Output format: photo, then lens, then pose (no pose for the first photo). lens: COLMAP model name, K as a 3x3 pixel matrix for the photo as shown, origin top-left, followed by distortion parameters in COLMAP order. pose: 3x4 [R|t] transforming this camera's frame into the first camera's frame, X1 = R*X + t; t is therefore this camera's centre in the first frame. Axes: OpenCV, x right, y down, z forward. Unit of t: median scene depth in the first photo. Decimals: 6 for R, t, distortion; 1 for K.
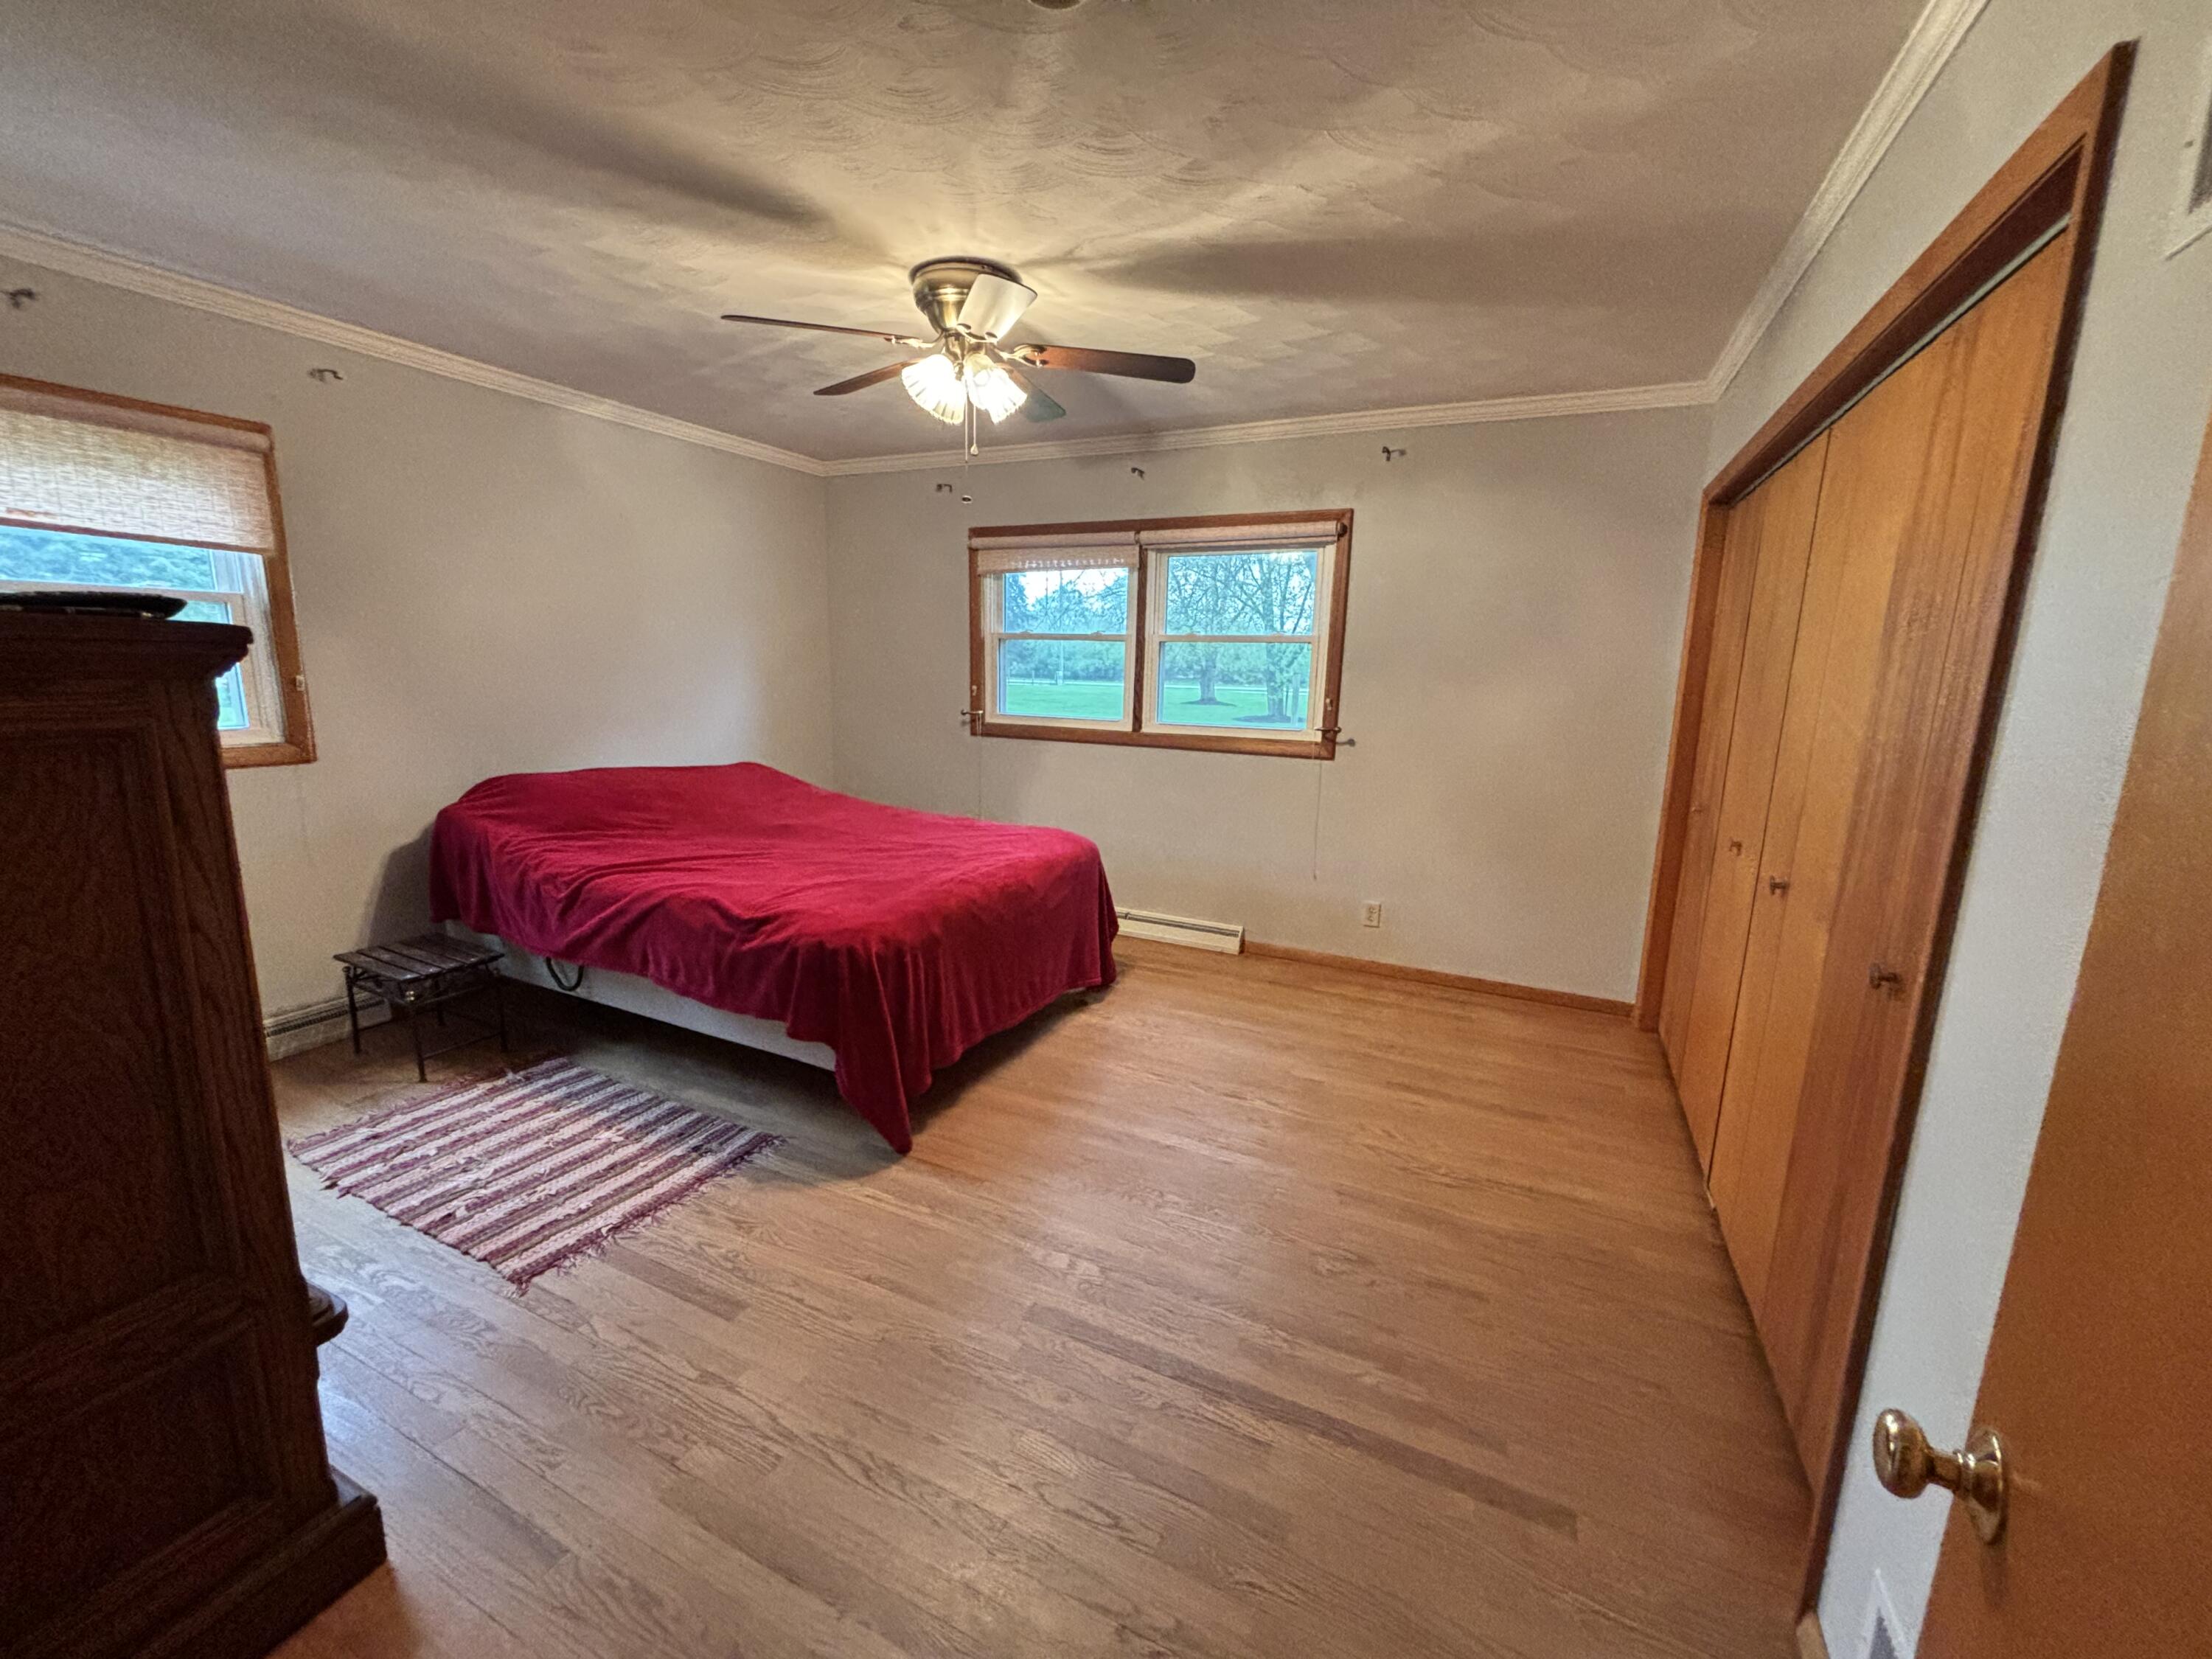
lens RADIAL K [[892.5, 0, 1102.1], [0, 892.5, 825.8], [0, 0, 1]] dist [0.004227, -0.000527]
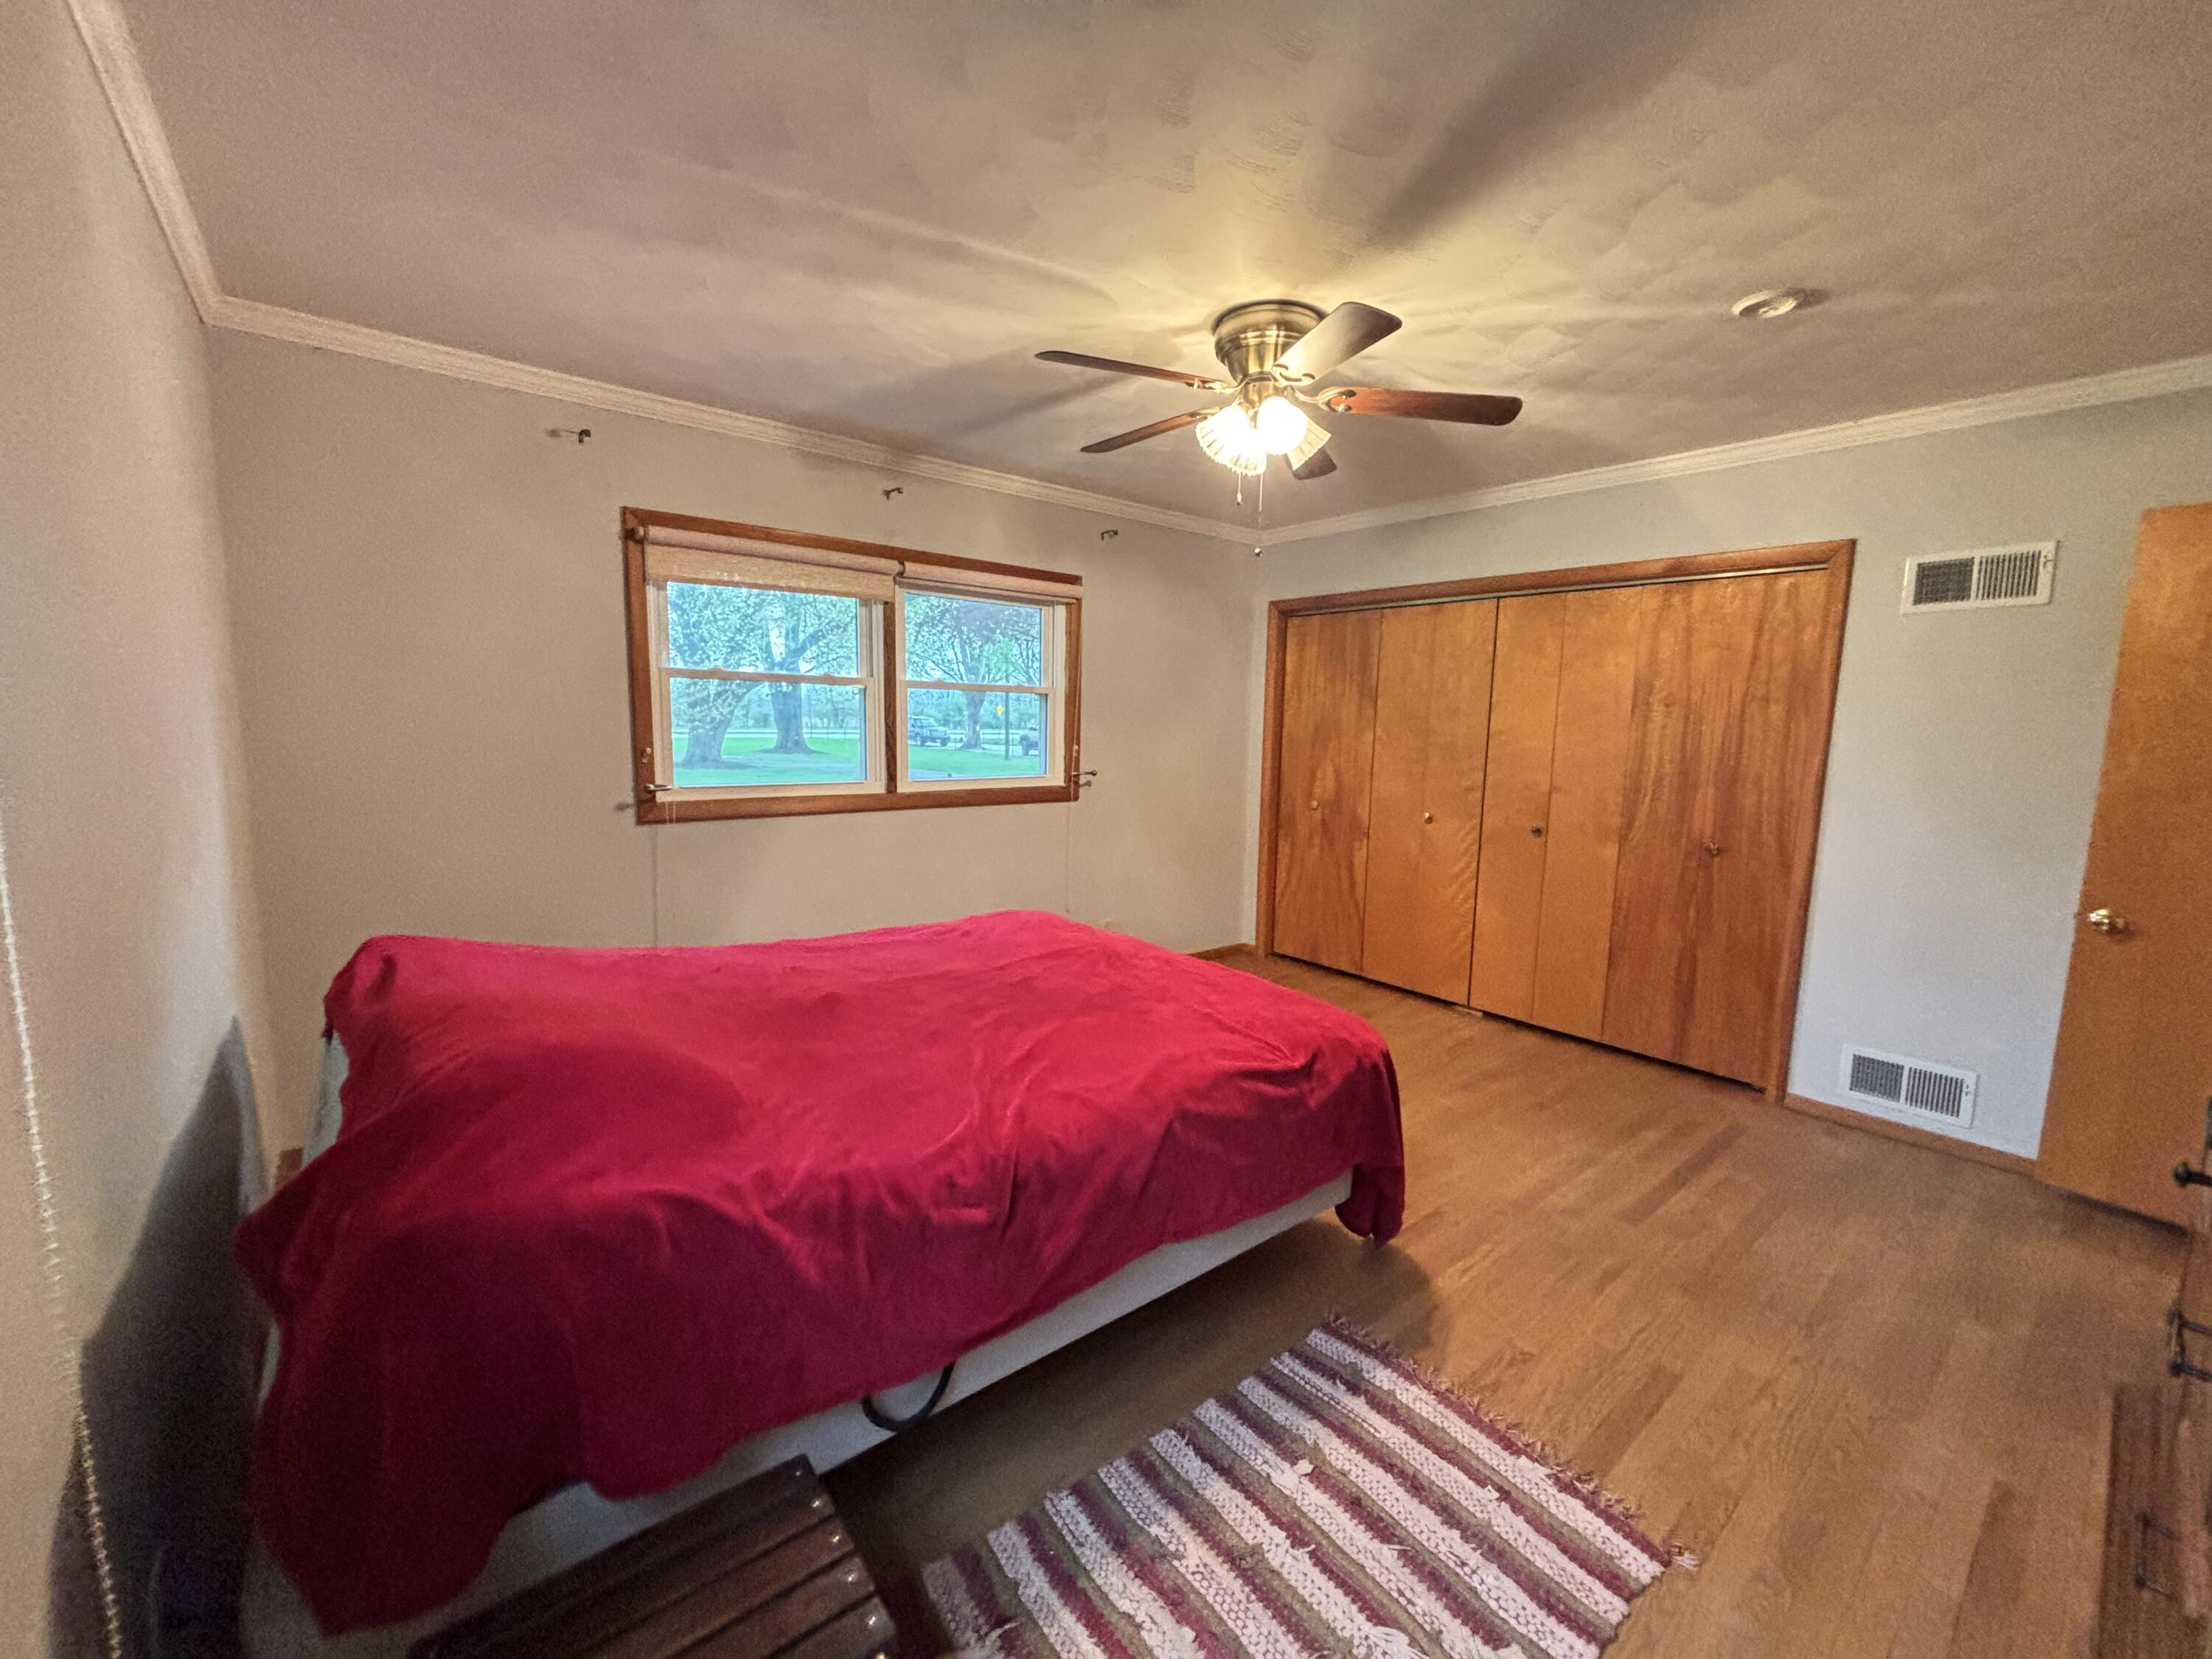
lens RADIAL K [[892.5, 0, 1103.3], [0, 892.5, 822.7], [0, 0, 1]] dist [0.004227, -0.000527]
pose [[0.416267, -0.121515, 0.901086, -0.728154], [0.153375, 0.986212, 0.062141, -0.111564], [-0.896213, 0.112337, 0.429165, 0.514429]]
